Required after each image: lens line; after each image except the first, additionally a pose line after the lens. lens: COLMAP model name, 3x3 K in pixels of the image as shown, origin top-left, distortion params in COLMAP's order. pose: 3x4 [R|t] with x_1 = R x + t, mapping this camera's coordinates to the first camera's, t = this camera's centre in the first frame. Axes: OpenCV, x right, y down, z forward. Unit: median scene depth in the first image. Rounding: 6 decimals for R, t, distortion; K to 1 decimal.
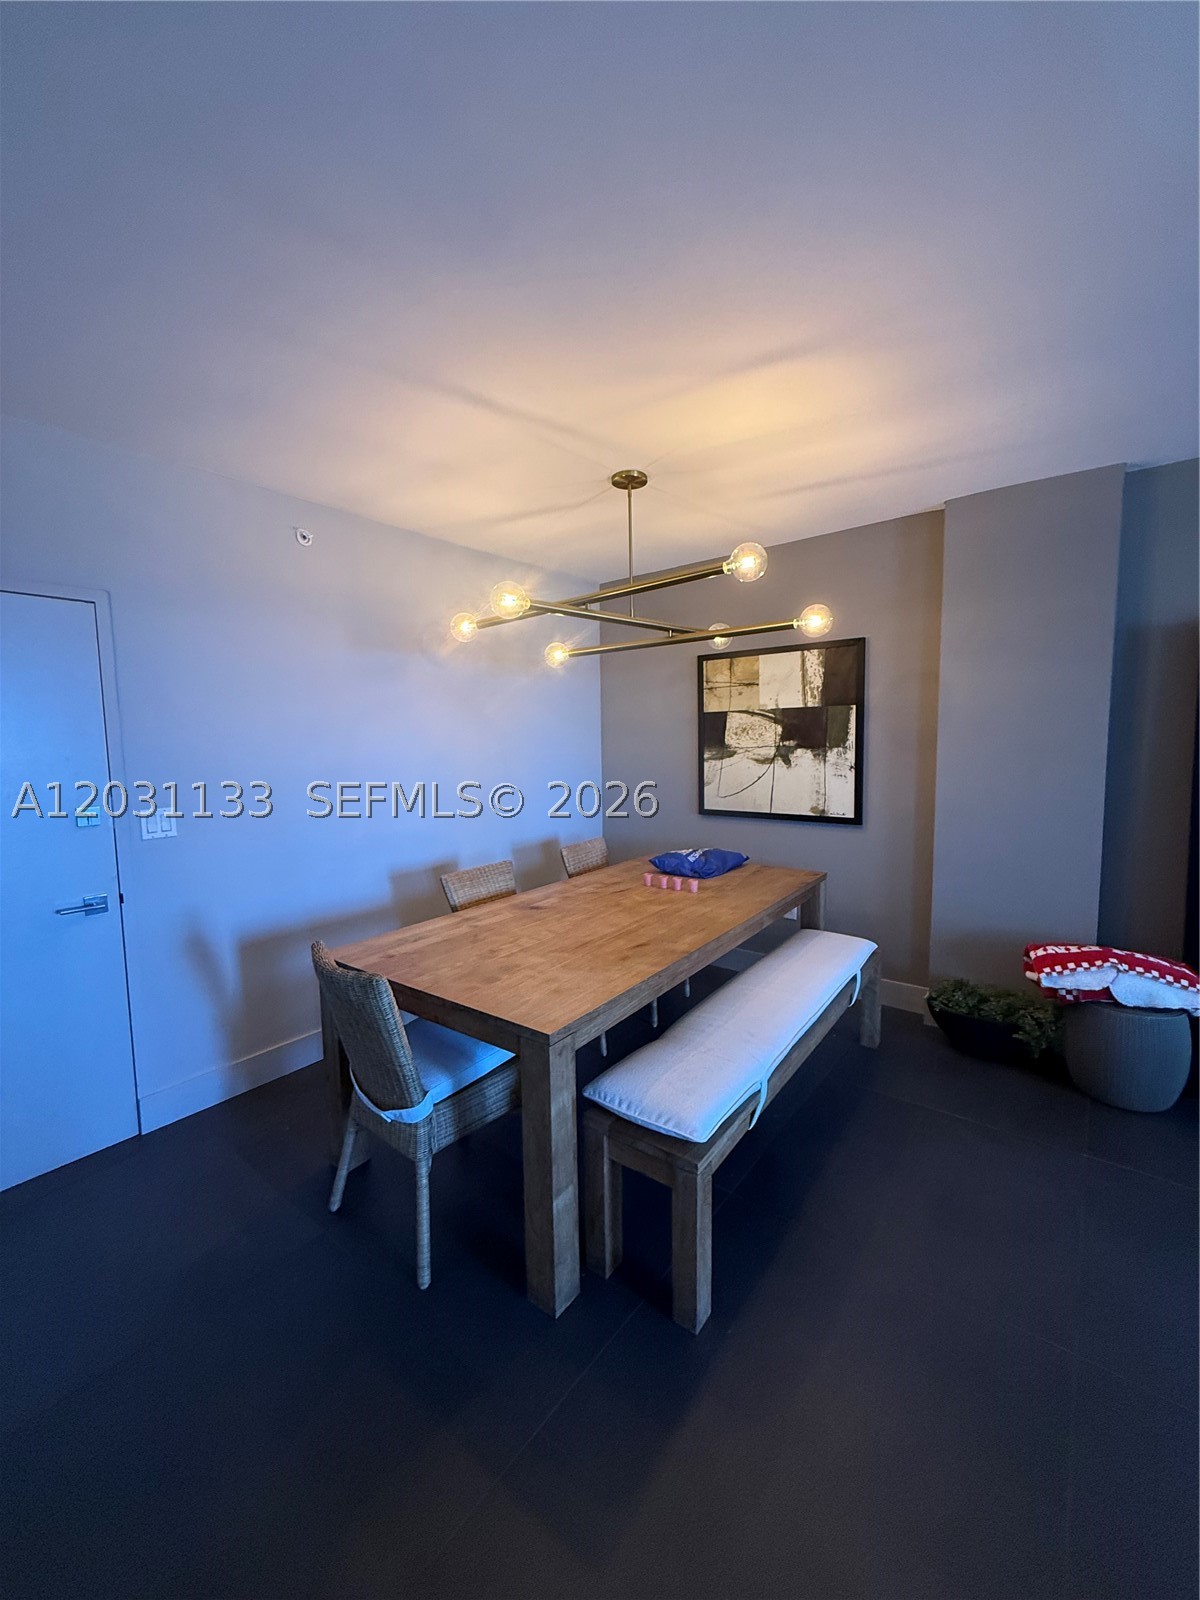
lens RADIAL K [[633.1, 0, 598.8], [0, 633.1, 795.9], [0, 0, 1]] dist [-0.000711, -0.000762]
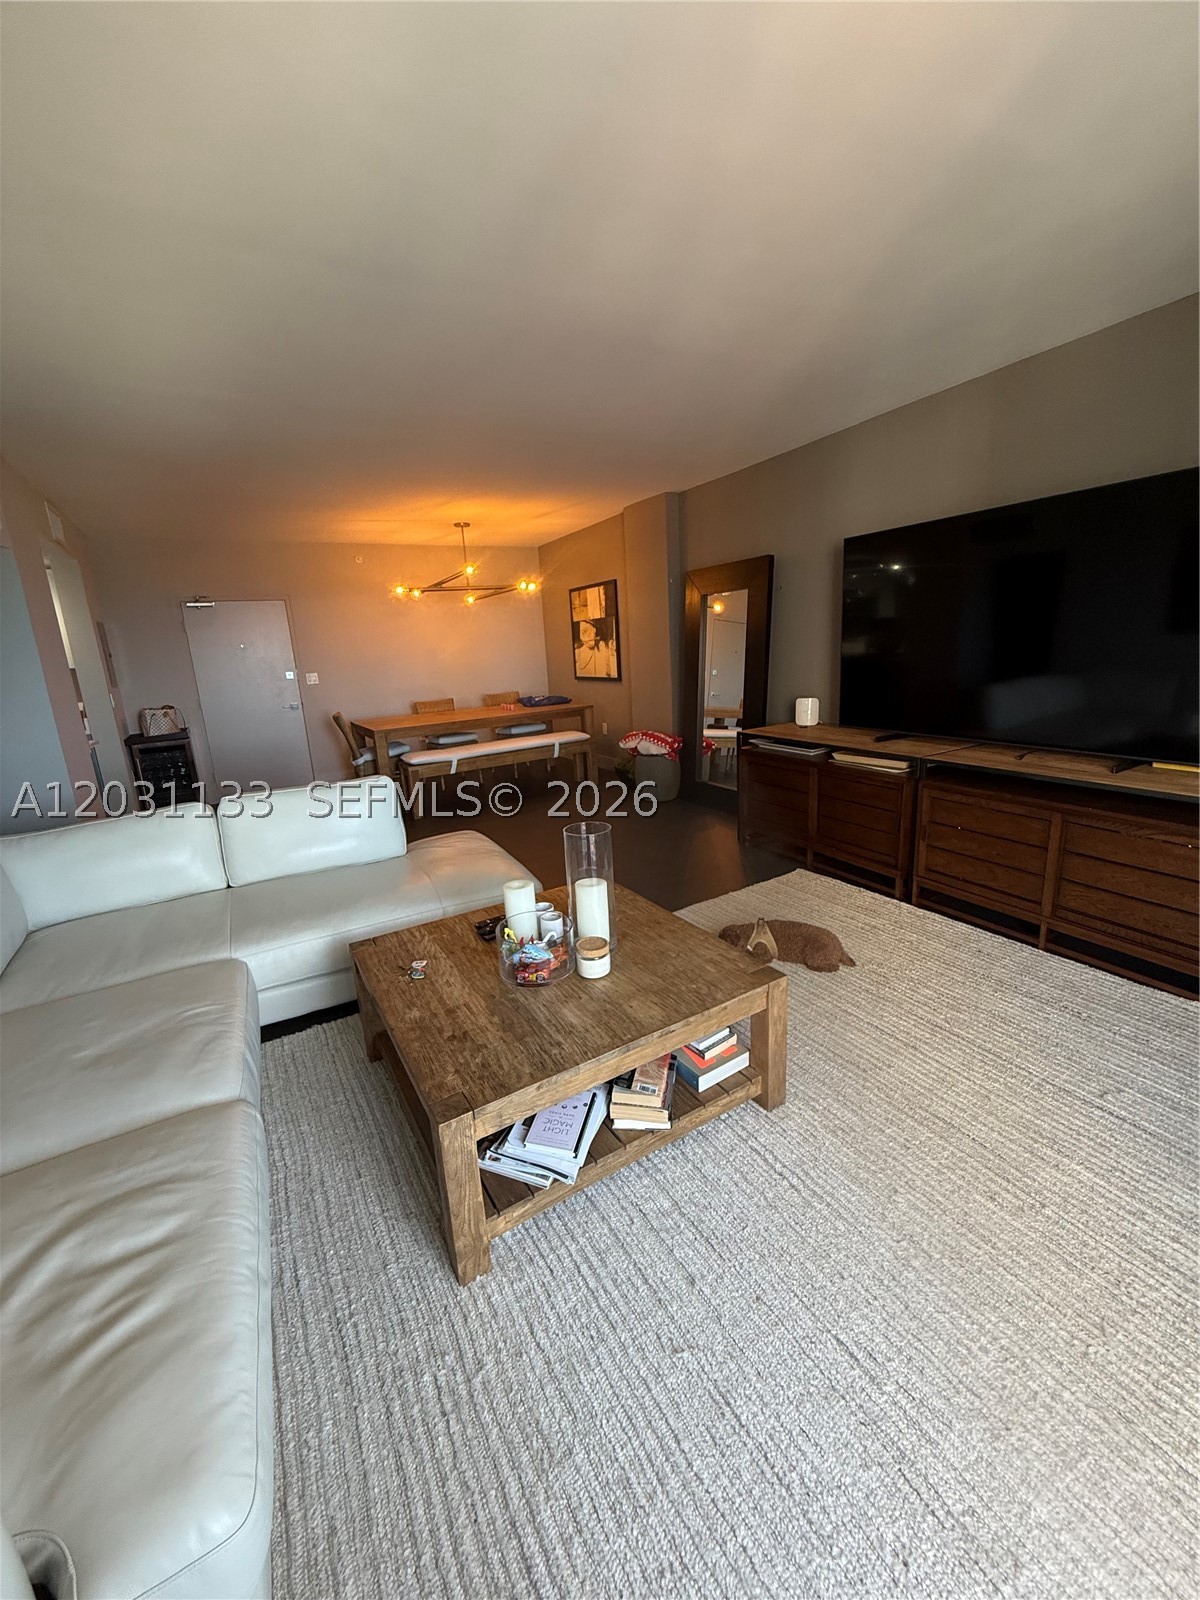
lens RADIAL K [[633.1, 0, 600.7], [0, 633.1, 797.8], [0, 0, 1]] dist [-0.000711, -0.000762]
pose [[0.925926, 0.053767, -0.373858, 1.016023], [0.007347, 0.987065, 0.160153, 0.080608], [0.377633, -0.151036, 0.913554, -0.747812]]
